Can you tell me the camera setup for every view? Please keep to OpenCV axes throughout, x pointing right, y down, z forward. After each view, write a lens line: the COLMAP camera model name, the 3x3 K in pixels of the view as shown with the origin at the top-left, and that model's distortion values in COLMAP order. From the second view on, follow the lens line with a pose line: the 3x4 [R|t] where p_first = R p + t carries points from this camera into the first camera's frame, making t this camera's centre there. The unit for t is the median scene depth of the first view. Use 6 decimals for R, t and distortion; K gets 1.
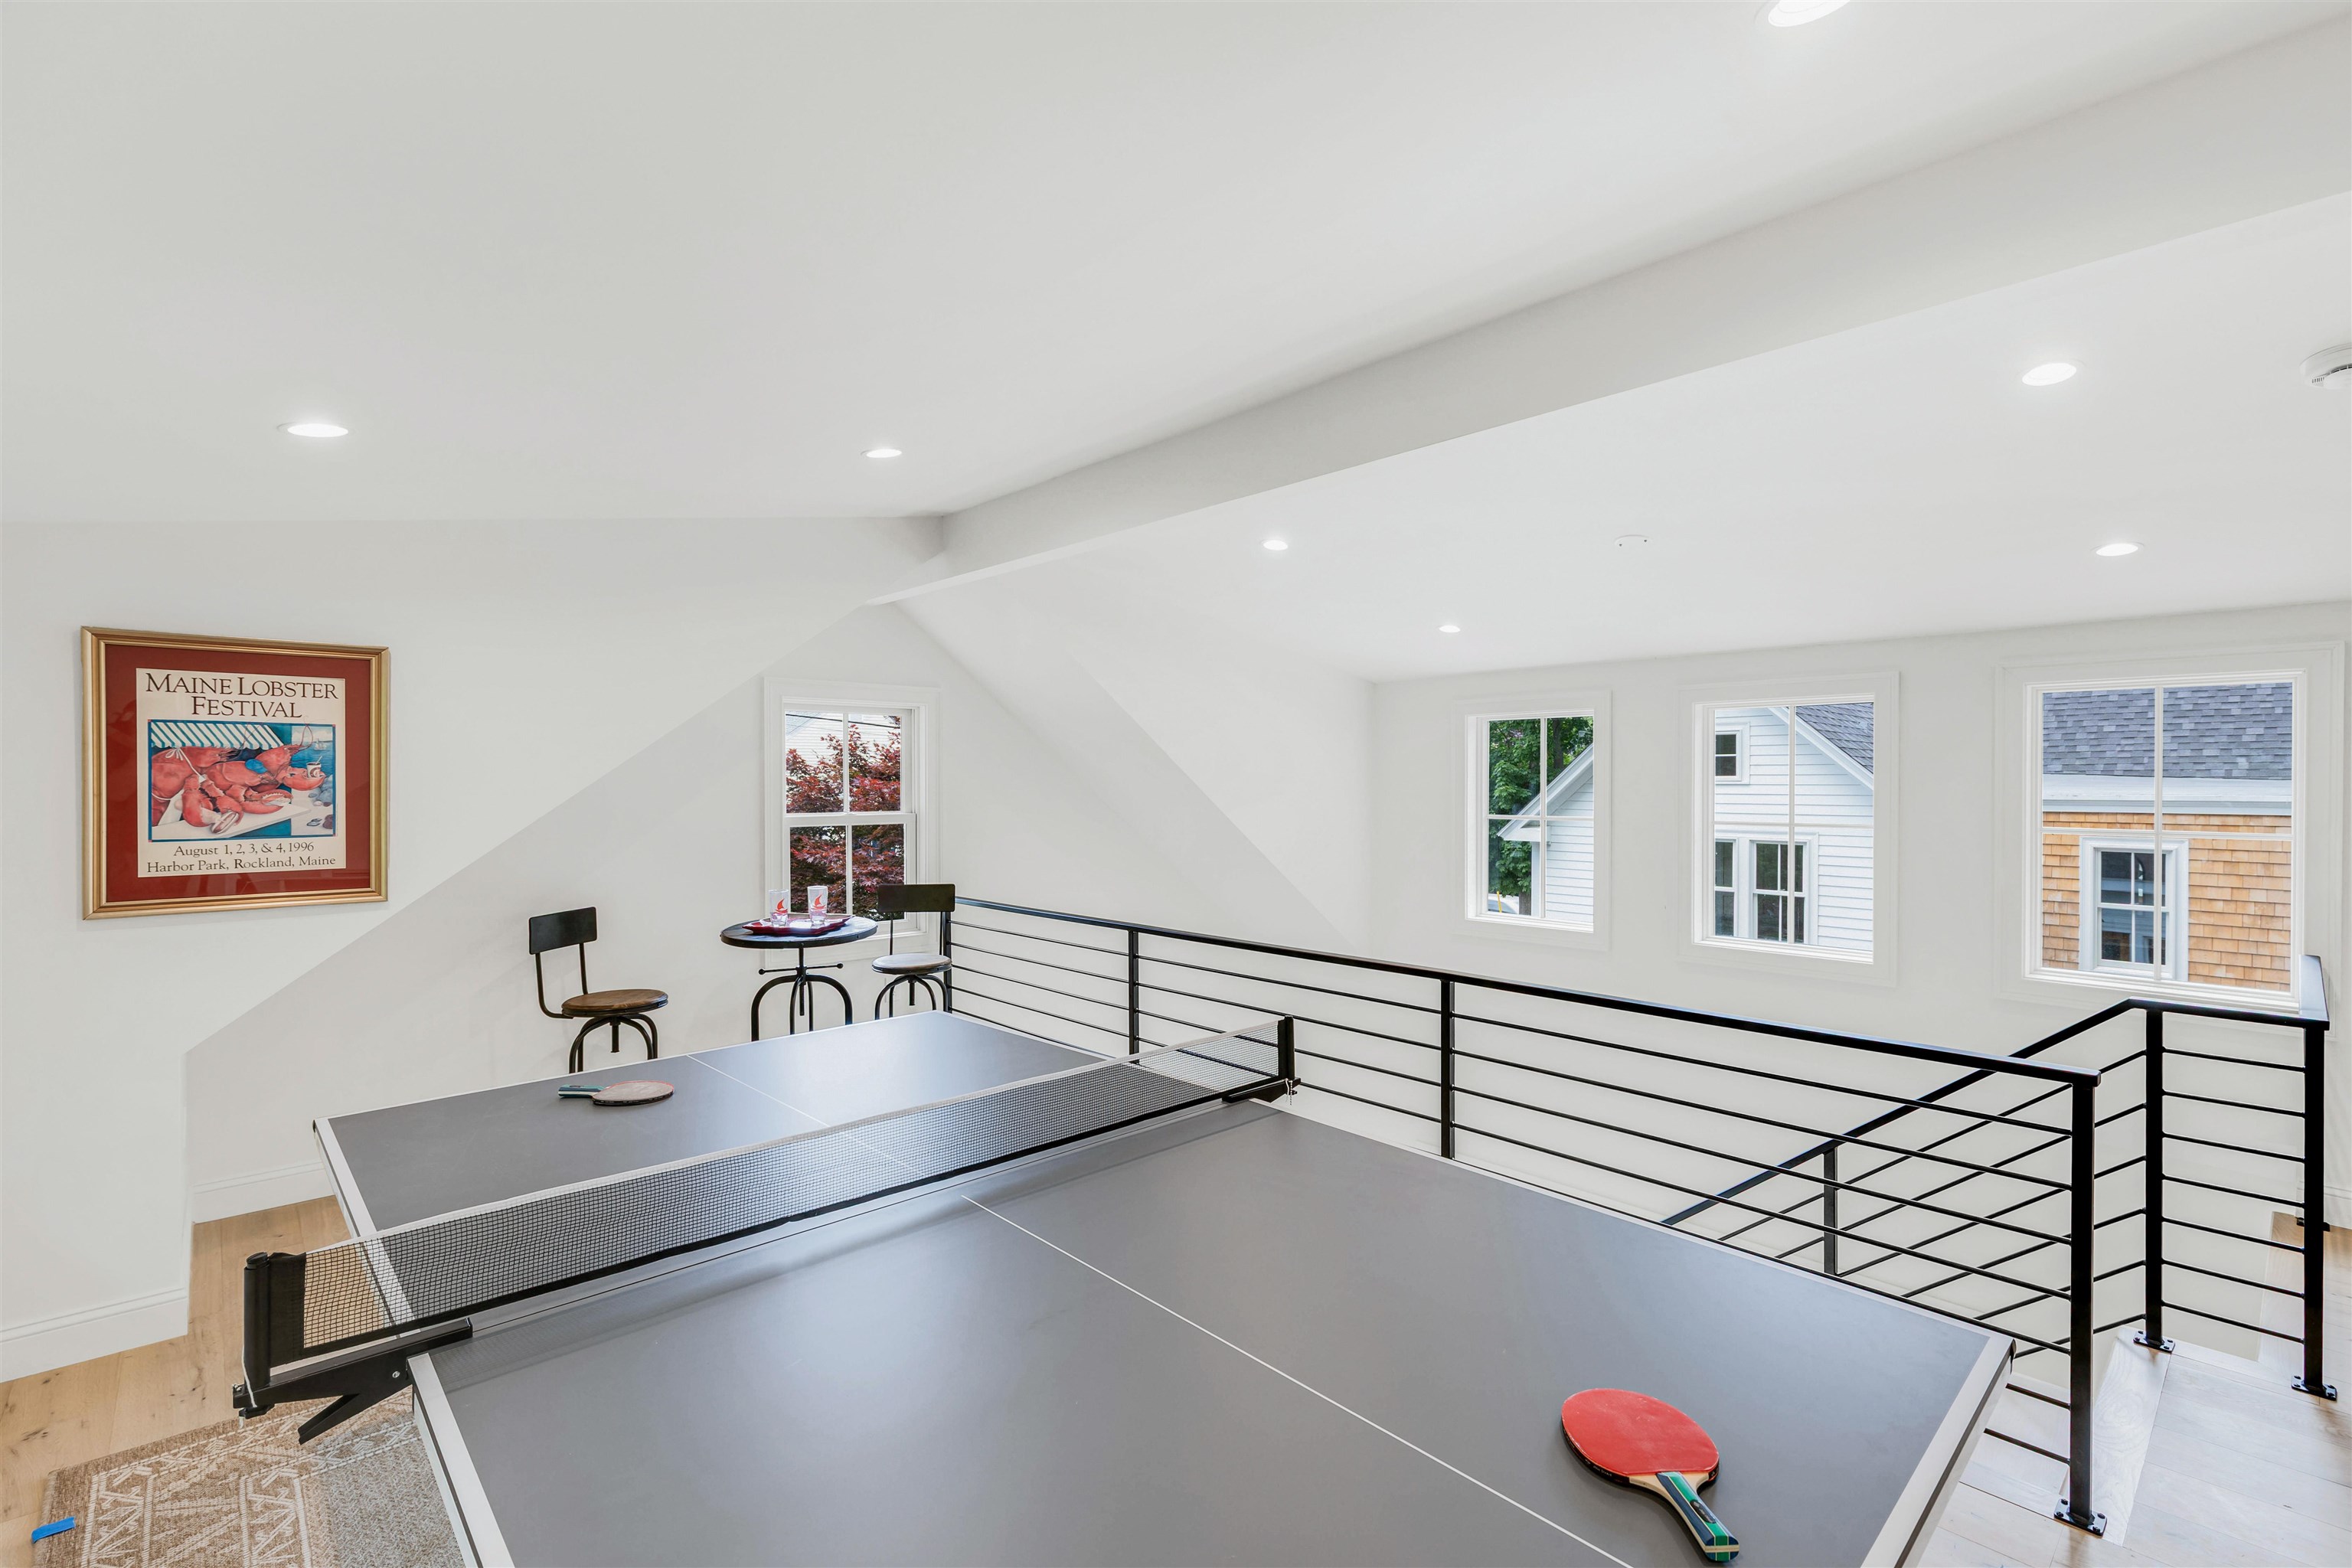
lens RADIAL K [[1050.6, 0, 1225.3], [0, 1050.6, 772.3], [0, 0, 1]] dist [0.001435, -0.000604]
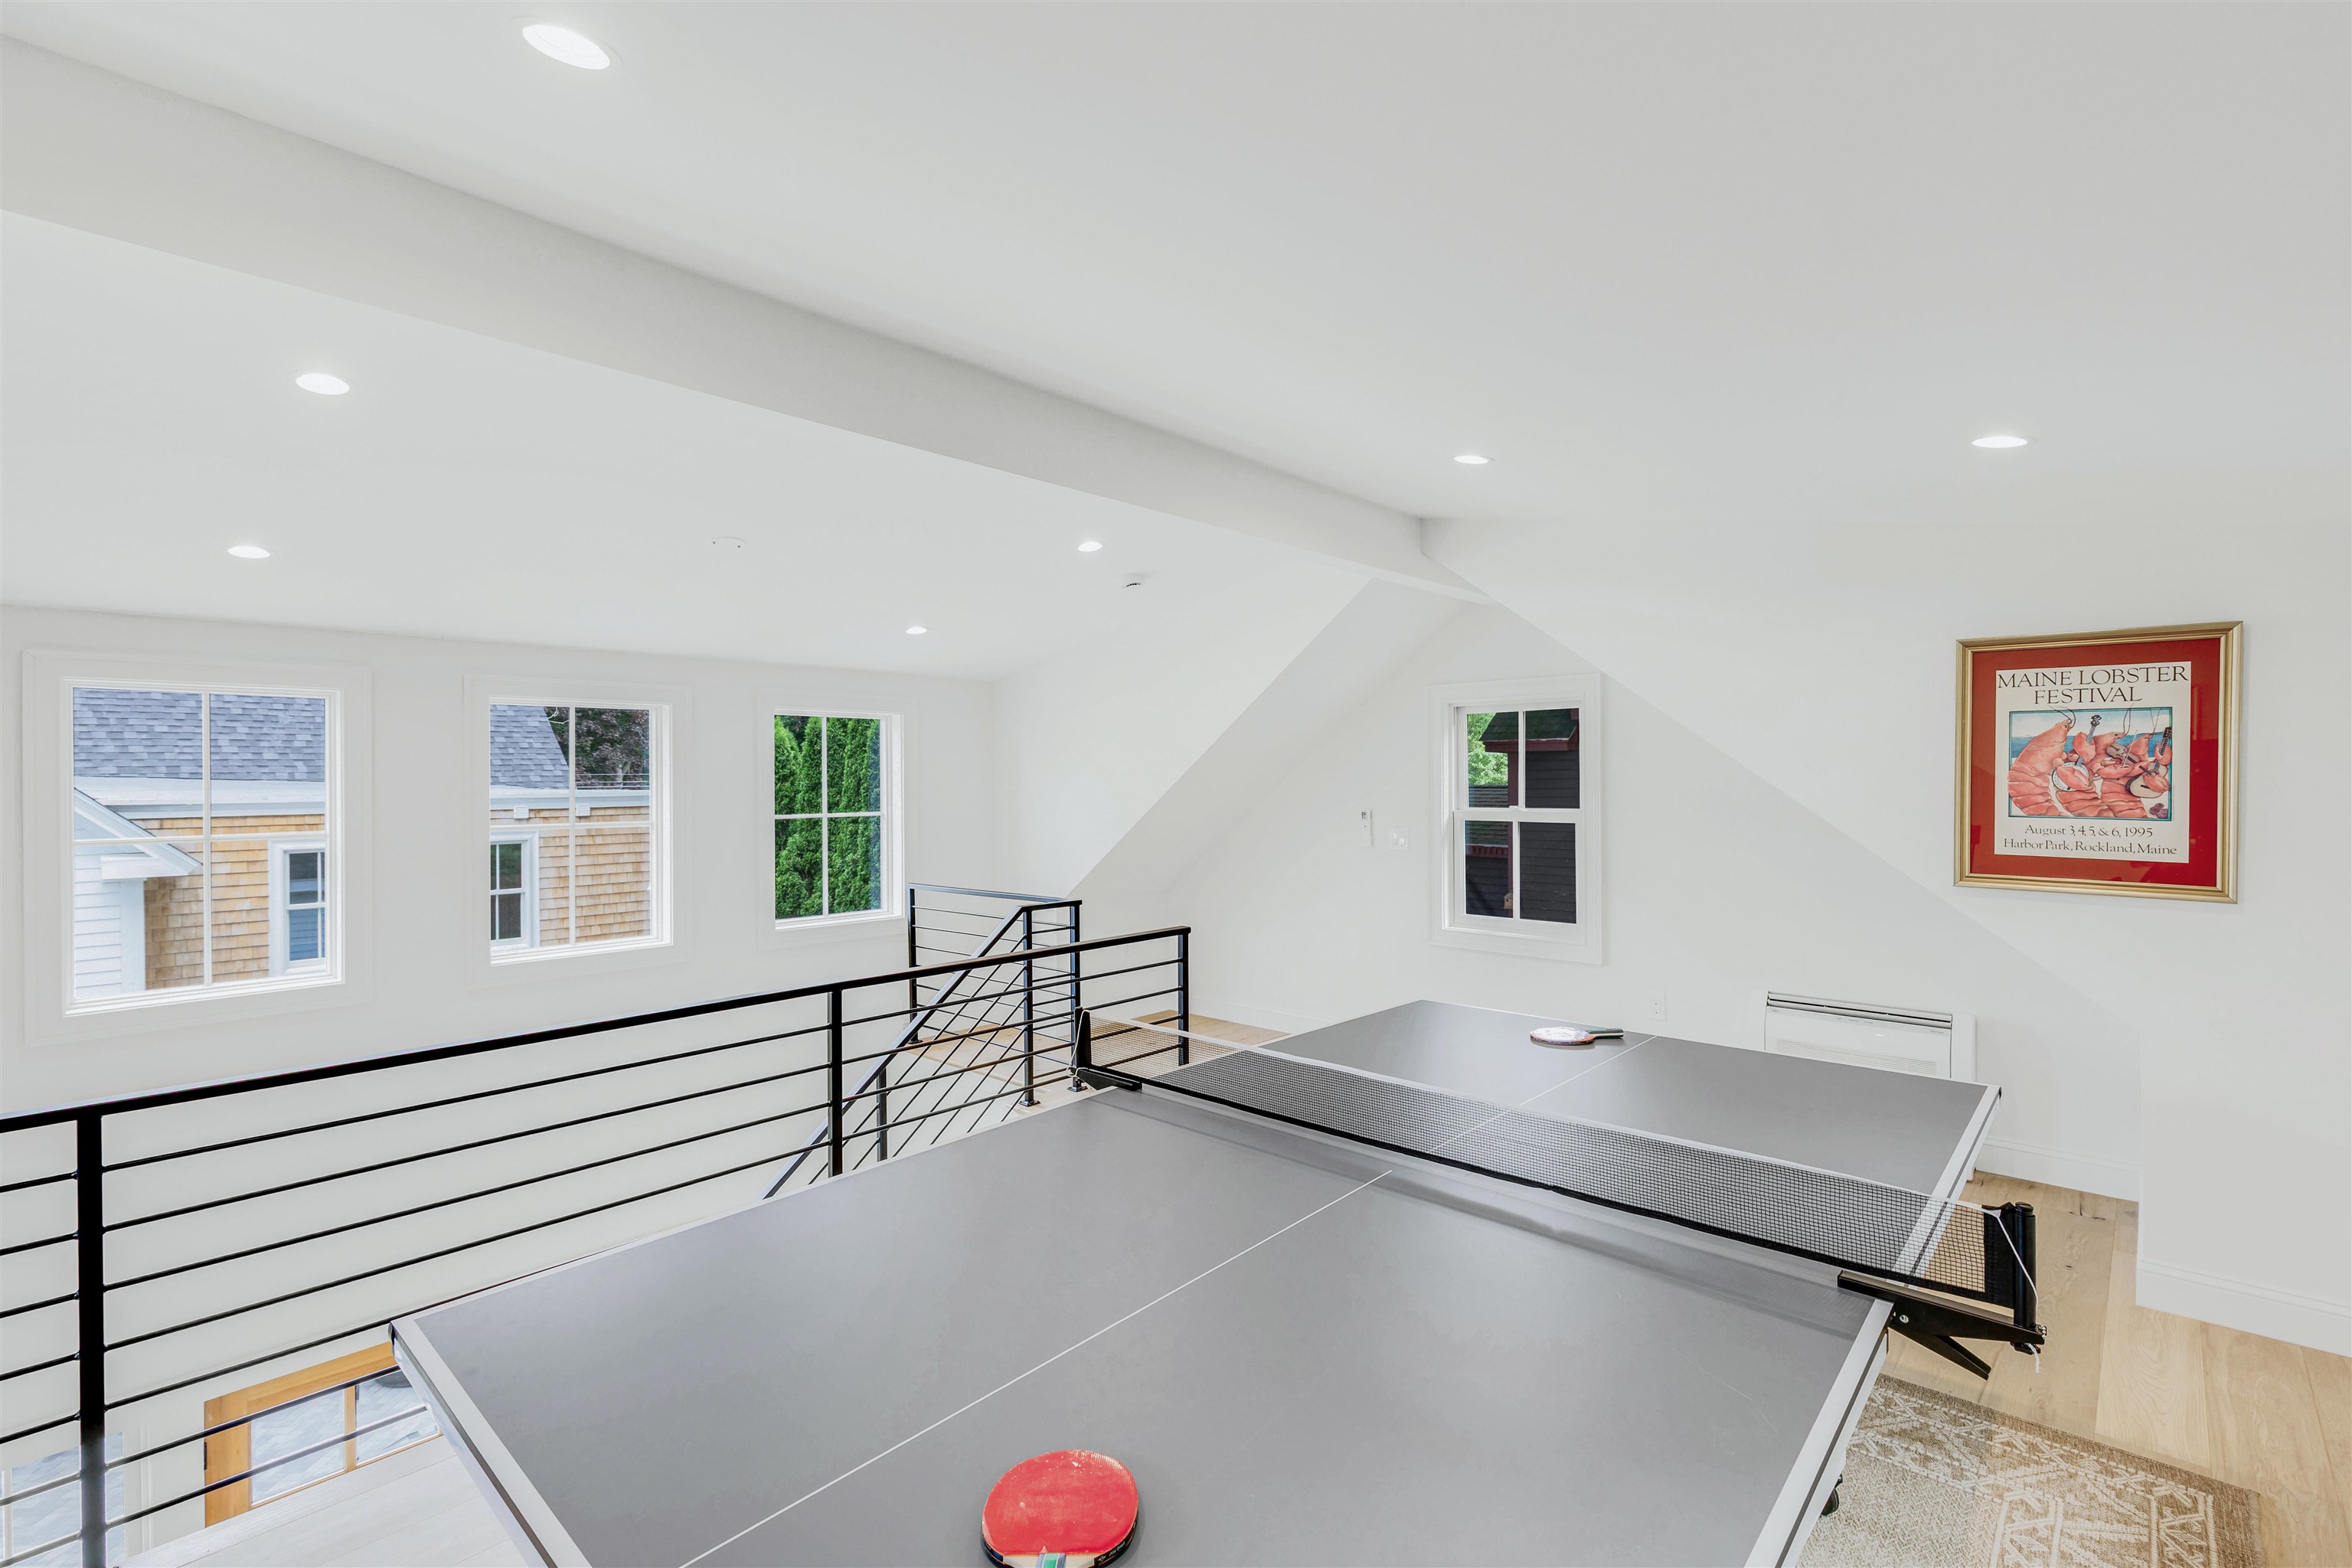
lens RADIAL K [[1050.6, 0, 1164.7], [0, 1050.6, 785.3], [0, 0, 1]] dist [0.001435, -0.000604]
pose [[-0.052682, -0.007101, 0.998586, -0.213172], [-0.001745, 0.999974, 0.007019, 0.001055], [-0.998610, -0.001373, -0.052693, 0.210535]]
